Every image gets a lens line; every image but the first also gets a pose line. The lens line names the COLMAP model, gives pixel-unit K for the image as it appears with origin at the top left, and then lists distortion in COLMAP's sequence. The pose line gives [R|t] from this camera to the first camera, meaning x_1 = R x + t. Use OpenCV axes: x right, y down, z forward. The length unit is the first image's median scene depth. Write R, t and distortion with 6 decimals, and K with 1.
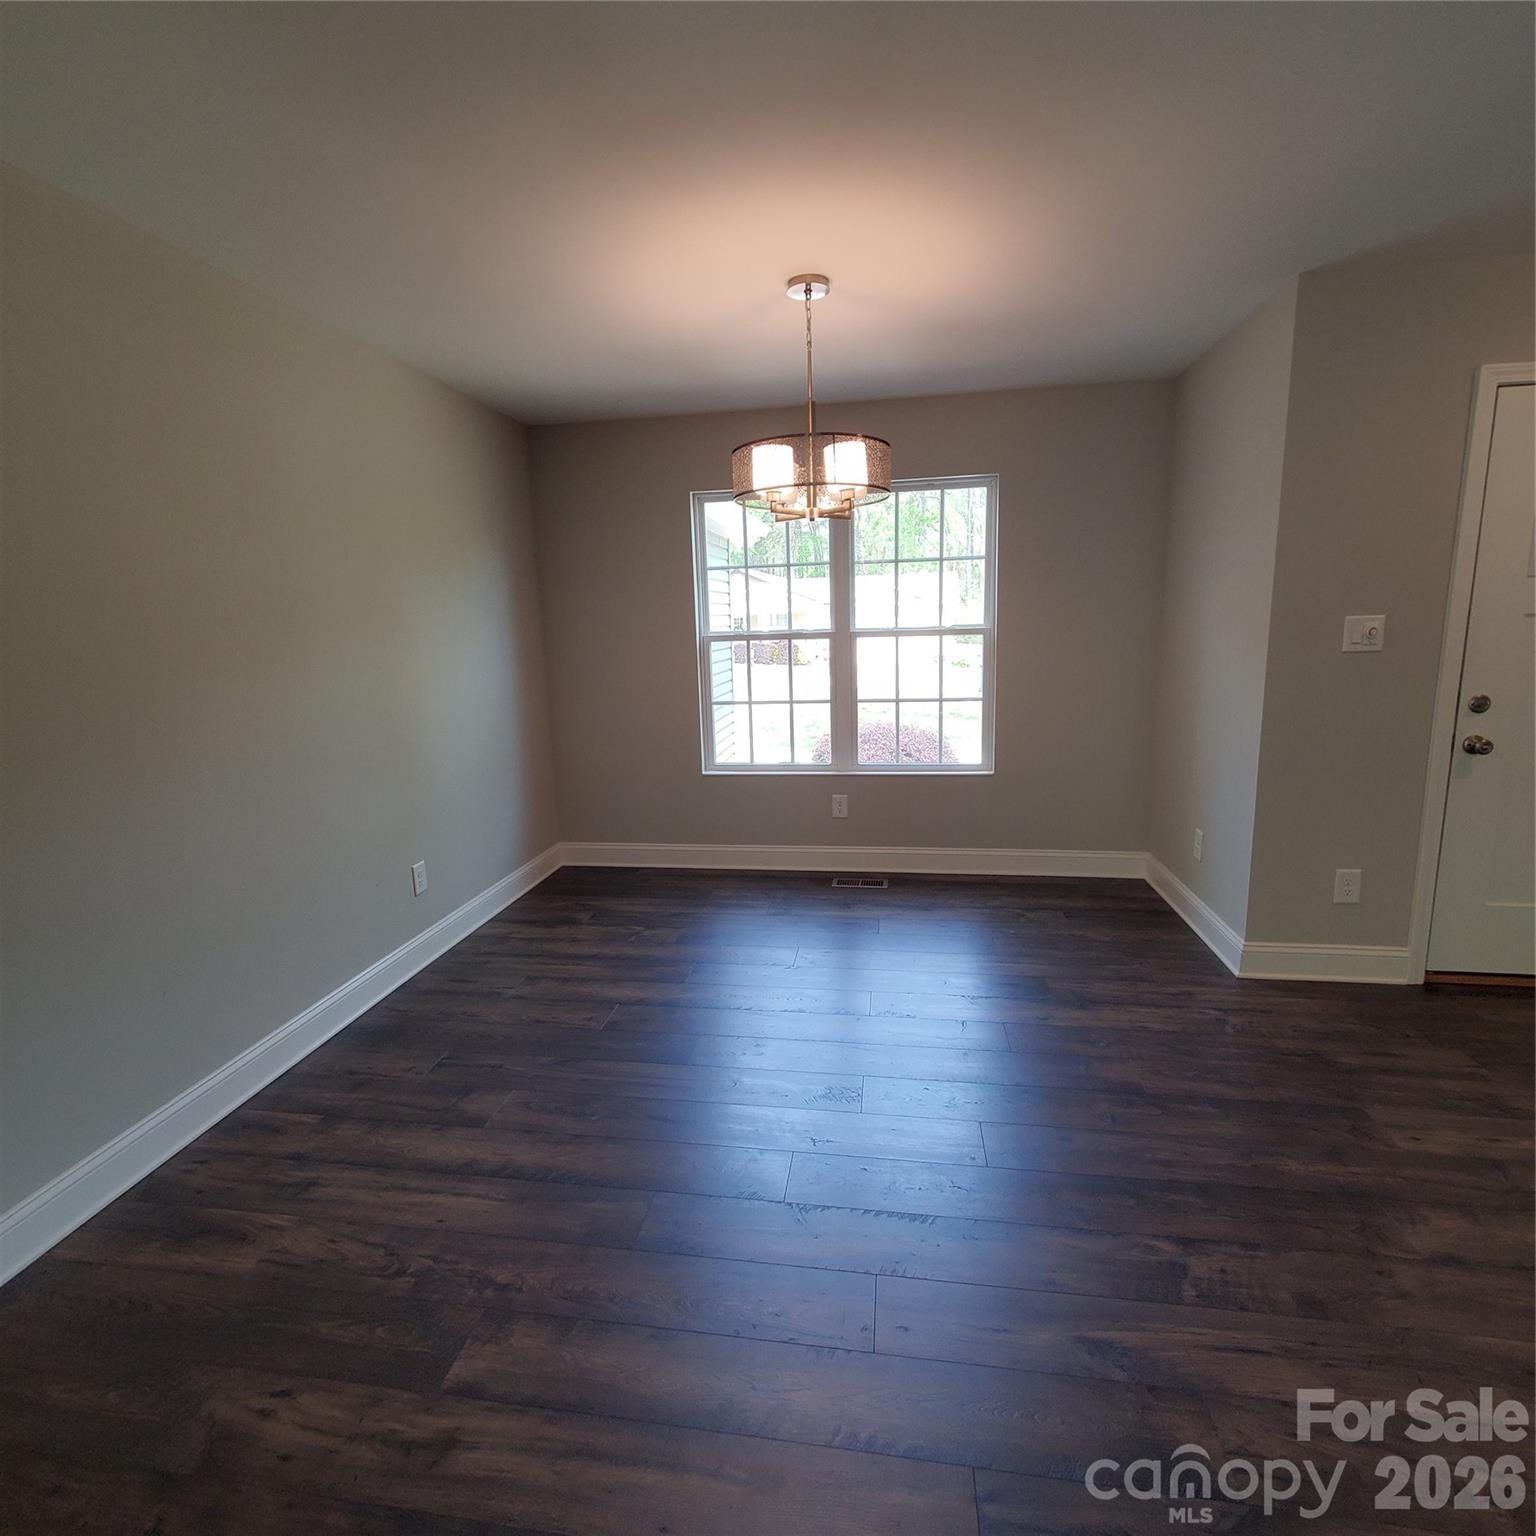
lens RADIAL K [[810.5, 0, 779.2], [0, 810.5, 770.6], [0, 0, 1]] dist [0.009174, -0.003051]
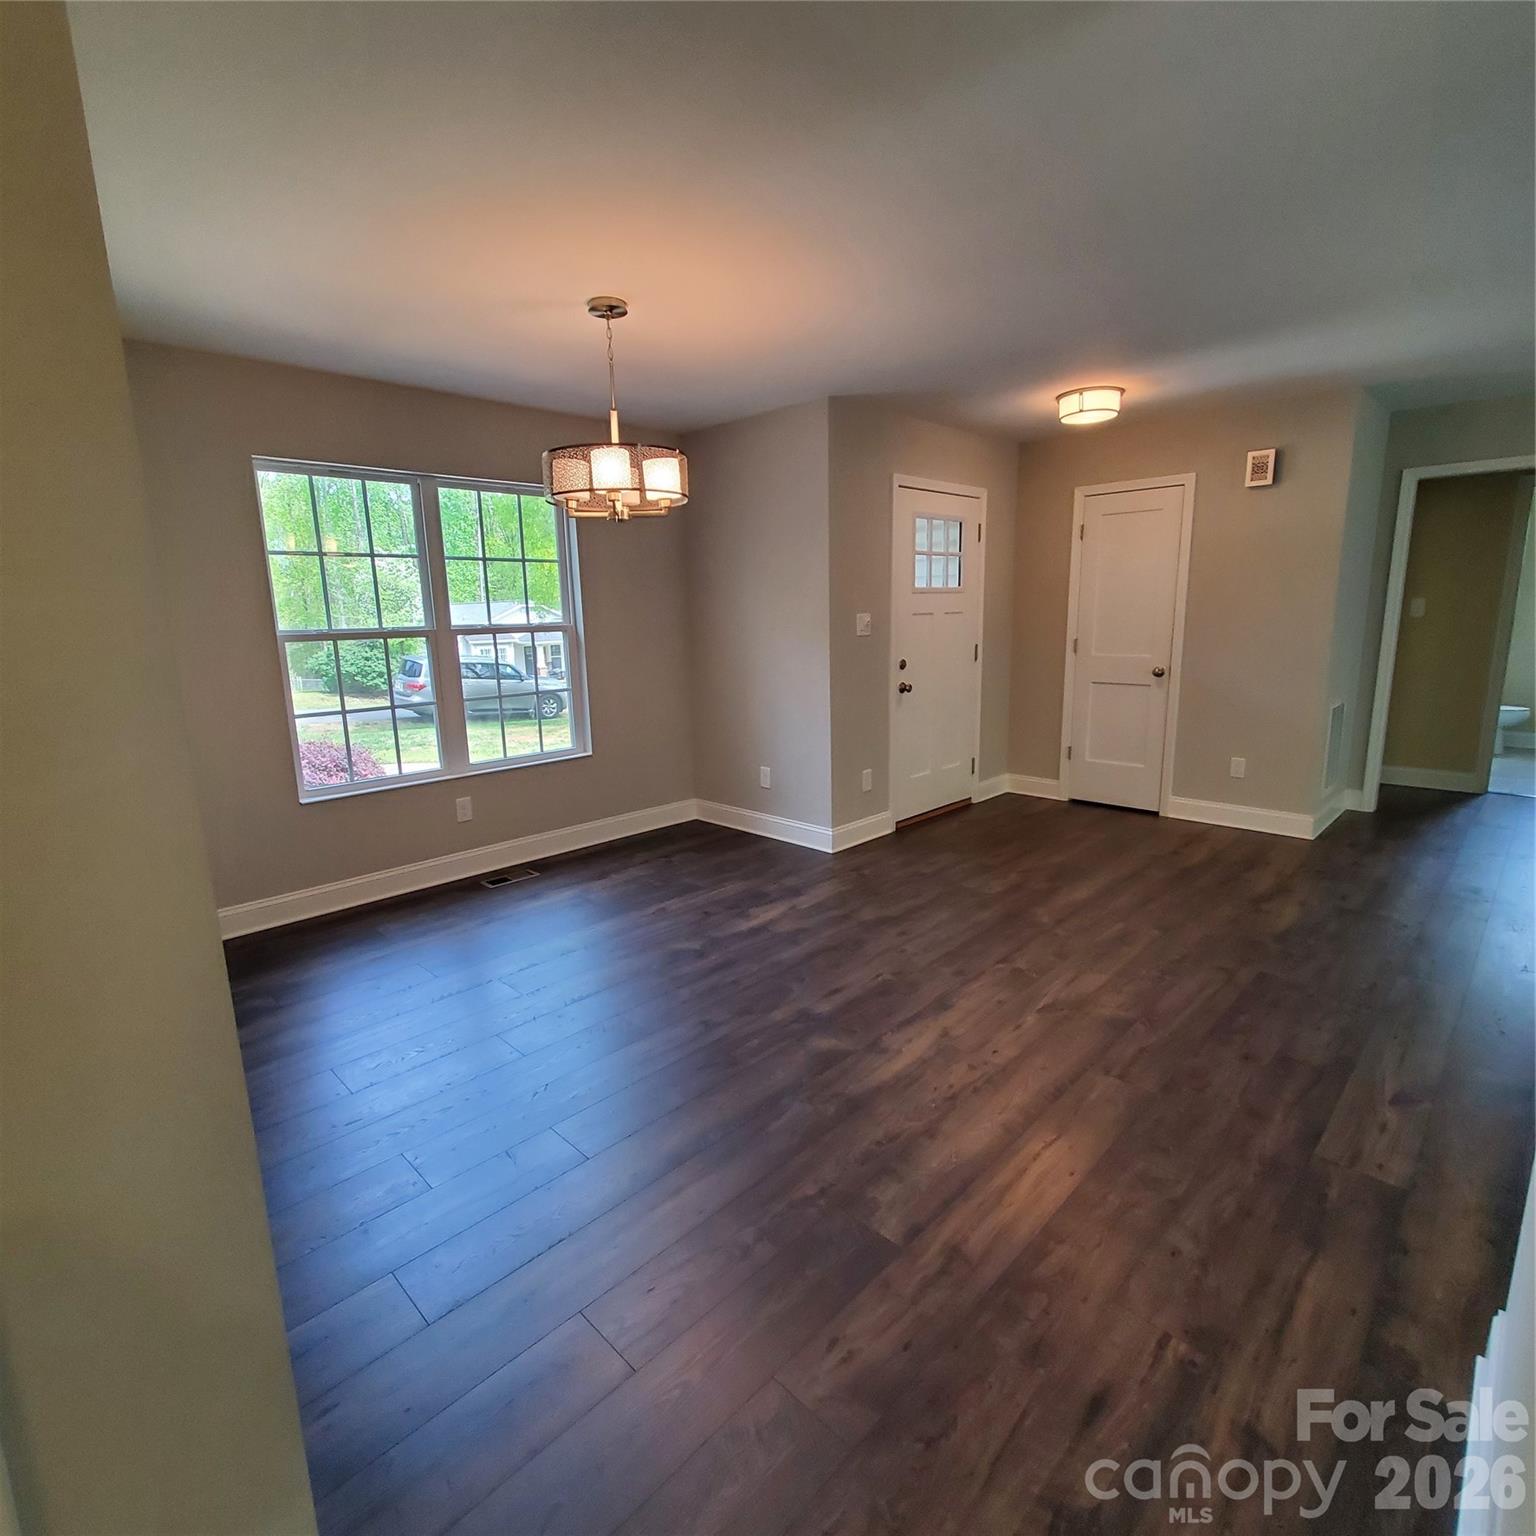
lens RADIAL K [[810.5, 0, 758.5], [0, 810.5, 769.6], [0, 0, 1]] dist [0.009174, -0.003051]
pose [[0.580685, -0.144085, 0.801277, -0.713662], [0.154090, 0.985876, 0.065610, -0.018470], [-0.799413, 0.085370, 0.594685, 0.206900]]
